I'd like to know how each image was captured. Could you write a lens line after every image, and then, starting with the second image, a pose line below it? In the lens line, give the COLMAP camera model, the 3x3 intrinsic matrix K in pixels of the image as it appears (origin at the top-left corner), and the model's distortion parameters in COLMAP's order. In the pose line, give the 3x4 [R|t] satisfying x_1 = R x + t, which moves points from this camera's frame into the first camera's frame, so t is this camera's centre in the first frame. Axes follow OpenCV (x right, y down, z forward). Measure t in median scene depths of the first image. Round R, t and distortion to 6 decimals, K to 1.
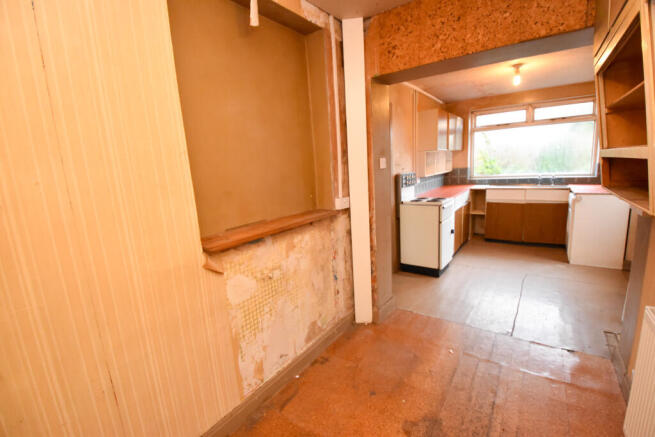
lens RADIAL K [[299.1, 0, 326.7], [0, 299.1, 217.6], [0, 0, 1]] dist [-0.015921, -0.002234]
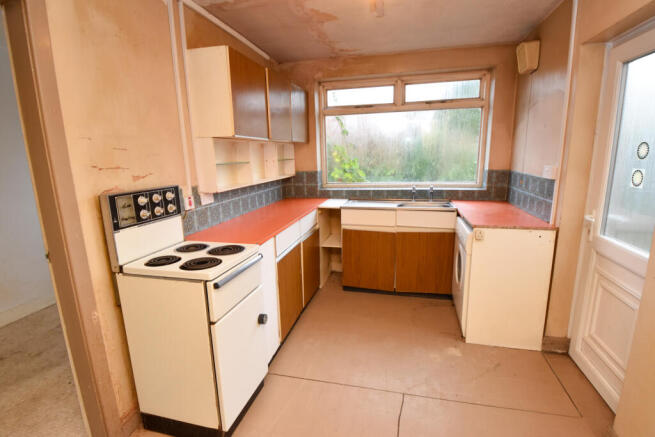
lens RADIAL K [[299.1, 0, 328.7], [0, 299.1, 216.0], [0, 0, 1]] dist [-0.015921, -0.002234]
pose [[0.930081, -0.037810, 0.365402, 0.284238], [0.033035, 0.999268, 0.019314, -0.091742], [-0.365865, -0.005893, 0.930649, 0.433410]]
